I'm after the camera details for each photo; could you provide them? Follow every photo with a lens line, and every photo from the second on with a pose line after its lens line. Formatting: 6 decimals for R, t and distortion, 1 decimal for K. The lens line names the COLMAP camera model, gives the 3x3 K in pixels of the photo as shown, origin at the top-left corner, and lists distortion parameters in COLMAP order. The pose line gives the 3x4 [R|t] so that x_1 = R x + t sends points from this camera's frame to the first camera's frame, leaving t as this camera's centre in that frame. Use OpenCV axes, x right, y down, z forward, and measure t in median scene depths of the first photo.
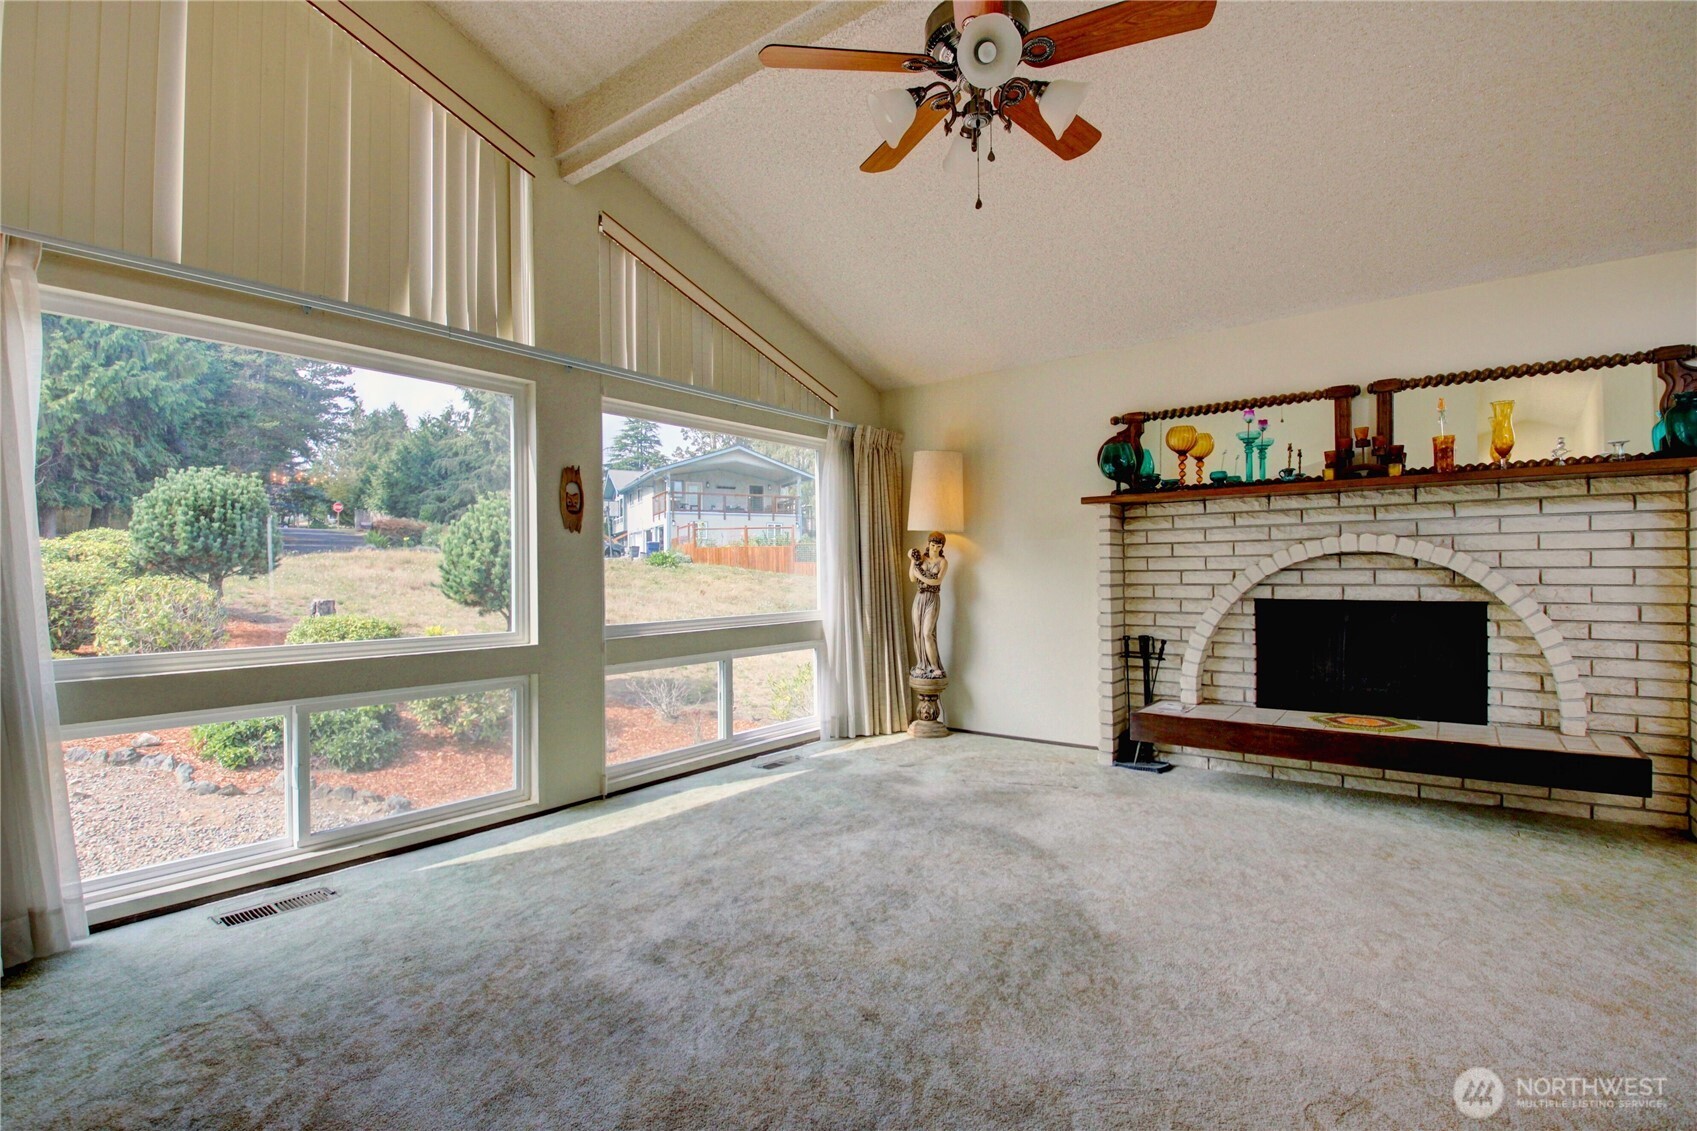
lens RADIAL K [[789.0, 0, 840.6], [0, 789.0, 573.0], [0, 0, 1]] dist [0.003228, -0.018116]
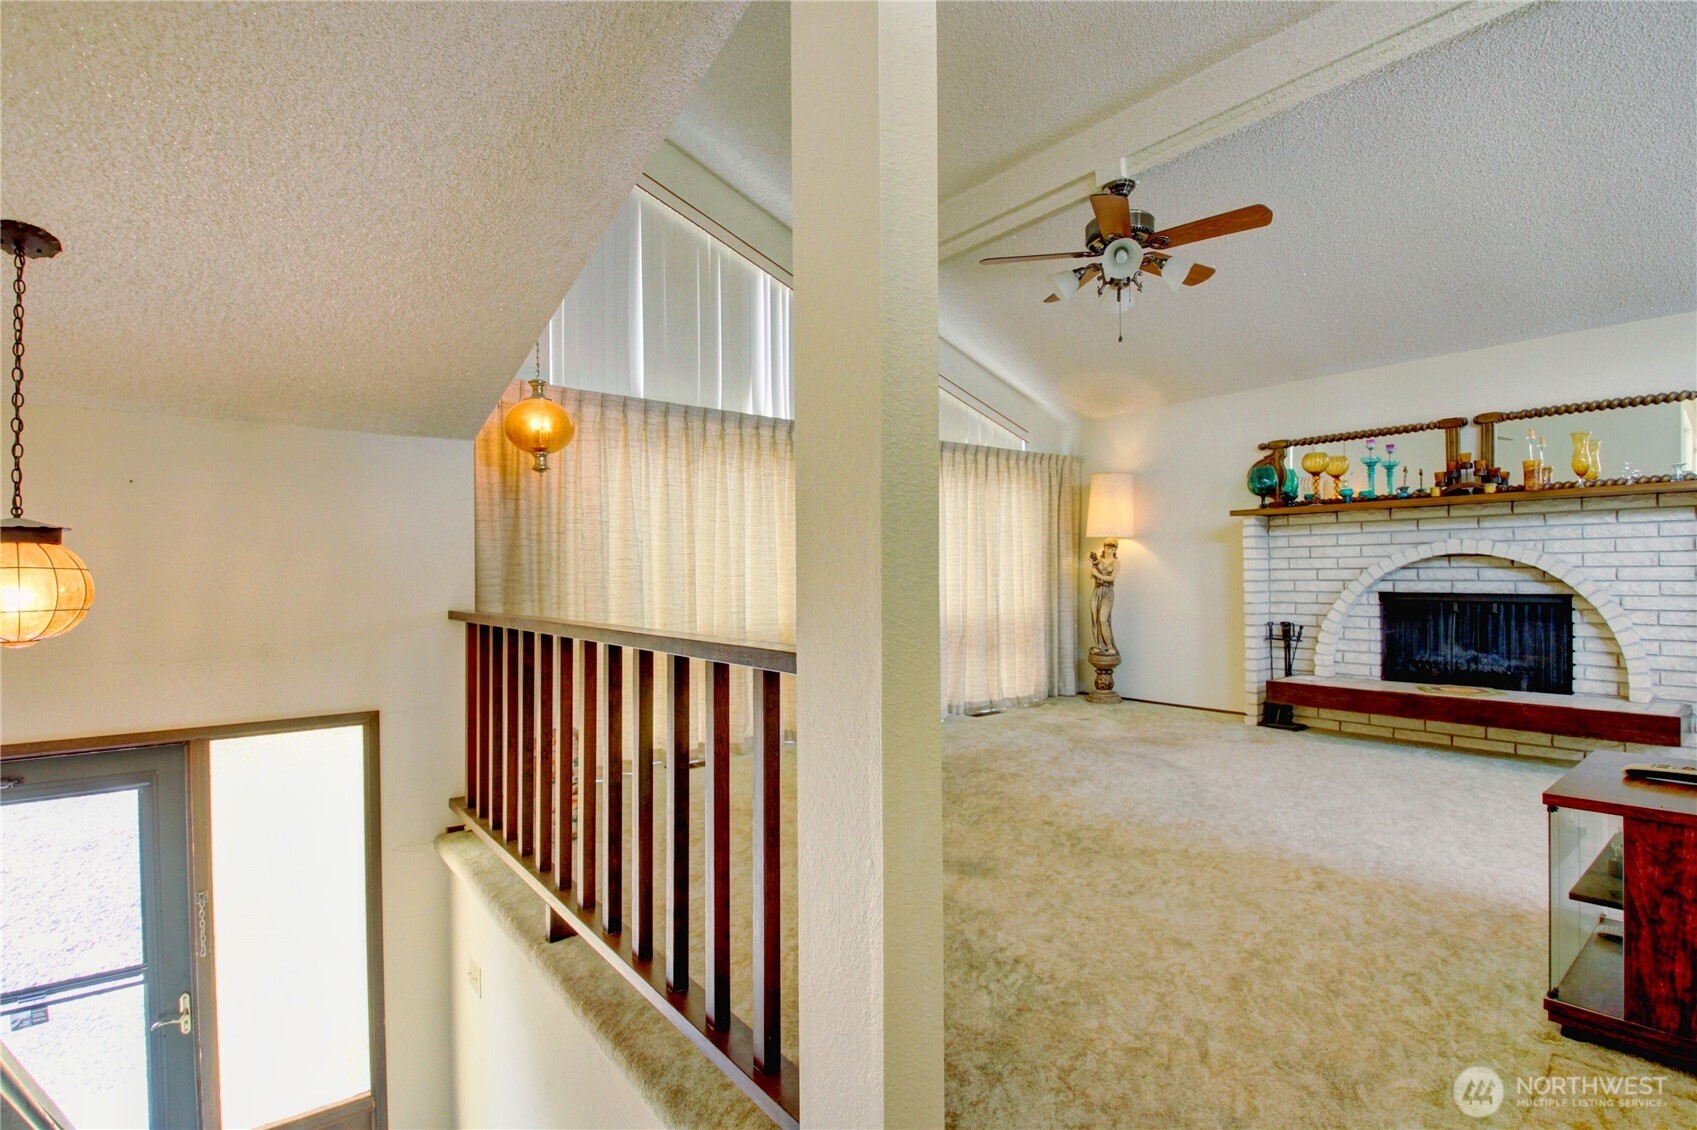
lens RADIAL K [[789.0, 0, 826.1], [0, 789.0, 571.4], [0, 0, 1]] dist [0.003228, -0.018116]
pose [[0.968041, -0.000698, -0.250789, -0.000558], [0.001373, 0.999996, 0.002515, -0.003916], [0.250786, -0.002779, 0.968038, -0.437183]]
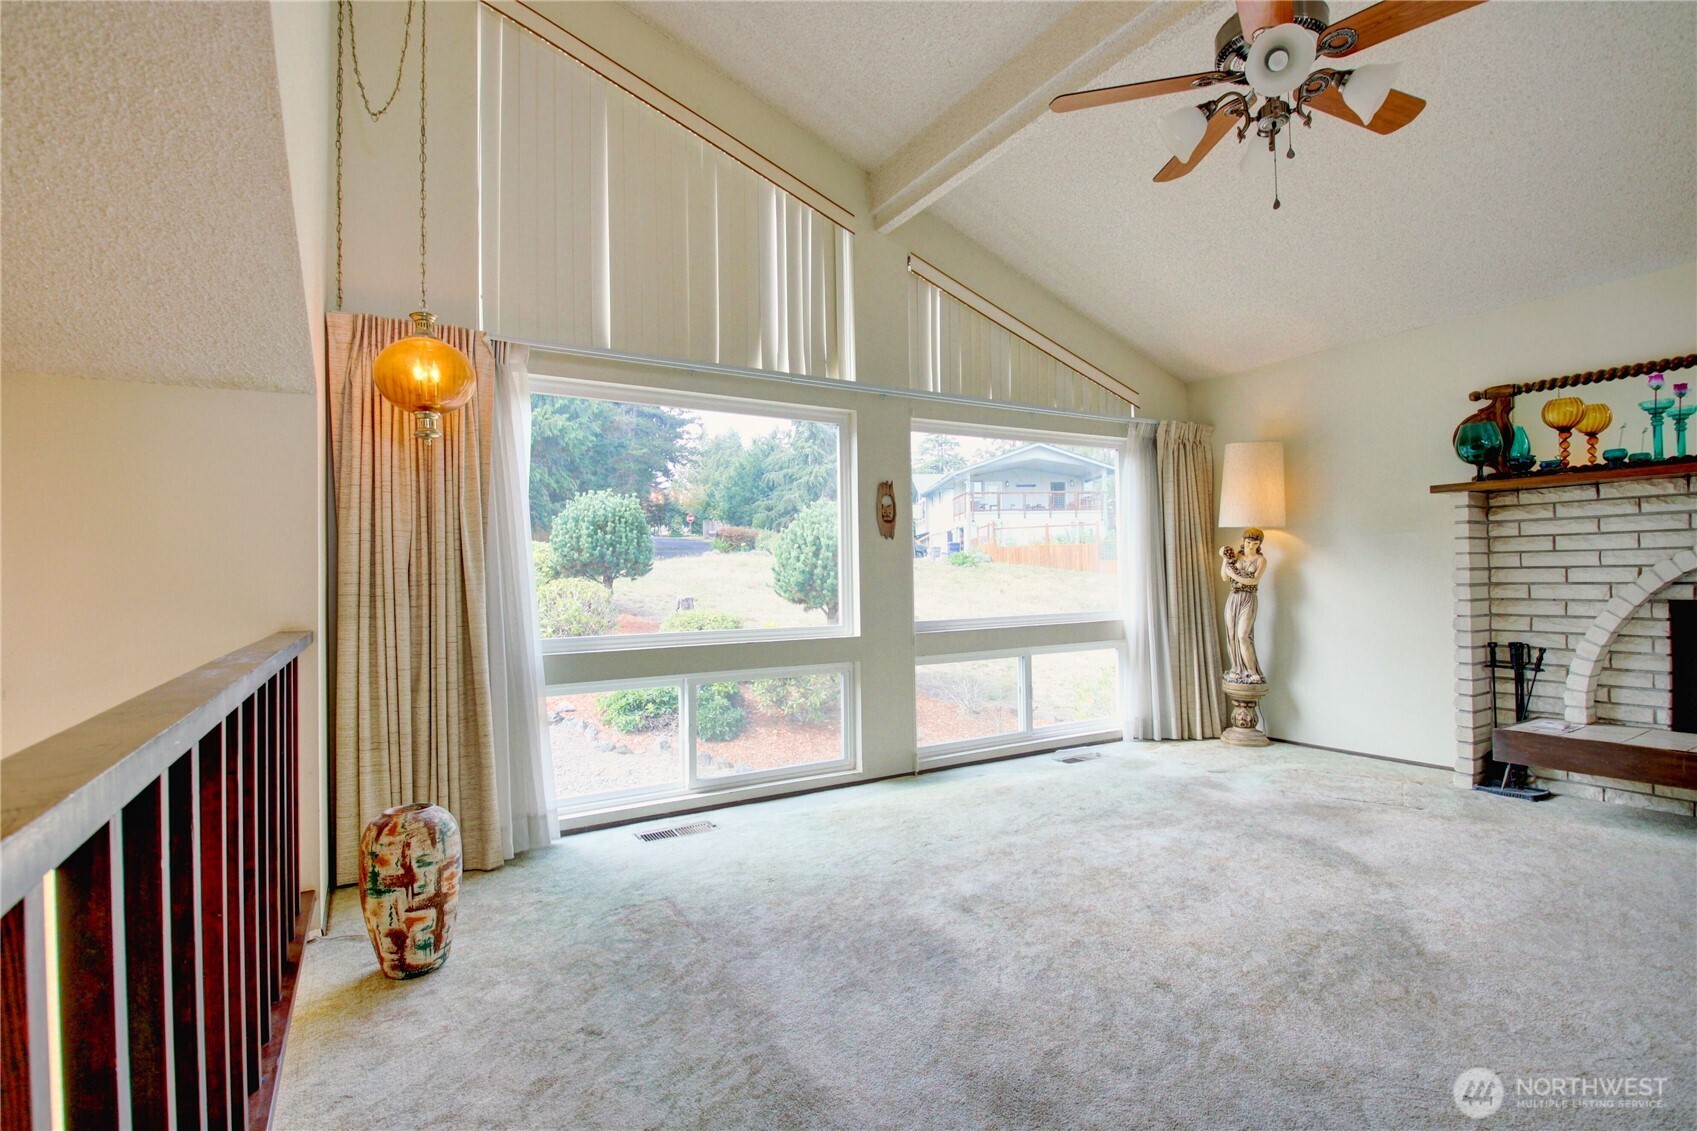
lens RADIAL K [[789.0, 0, 836.3], [0, 789.0, 570.9], [0, 0, 1]] dist [0.003228, -0.018116]
pose [[0.928032, -0.007926, -0.372415, 0.015729], [0.007390, 0.999969, -0.002867, -0.002634], [0.372426, -0.000091, 0.928062, -0.086958]]
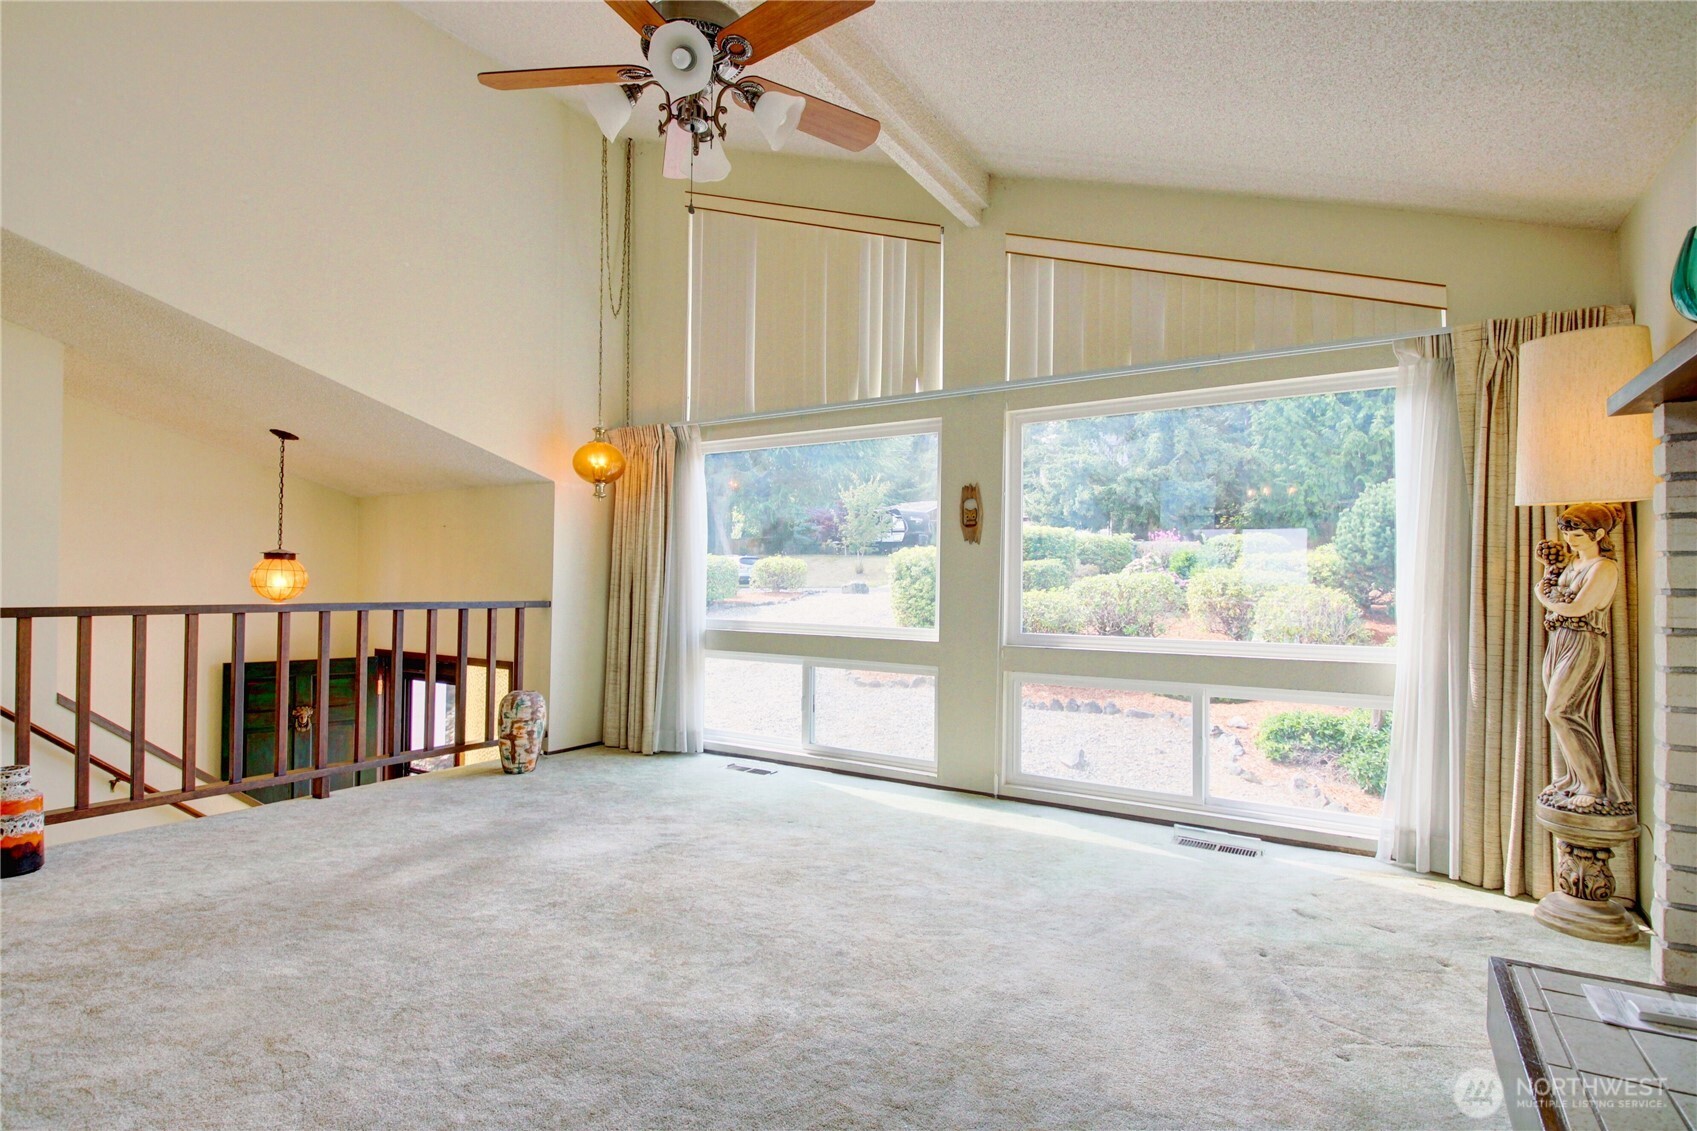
lens RADIAL K [[854.1, 0, 856.7], [0, 854.1, 563.5], [0, 0, 1]] dist [-0.000626, -0.014824]
pose [[0.097002, -0.012838, -0.995201, 0.798876], [-0.009581, 0.999858, -0.013832, -0.006679], [0.995238, 0.010877, 0.096866, 0.694814]]
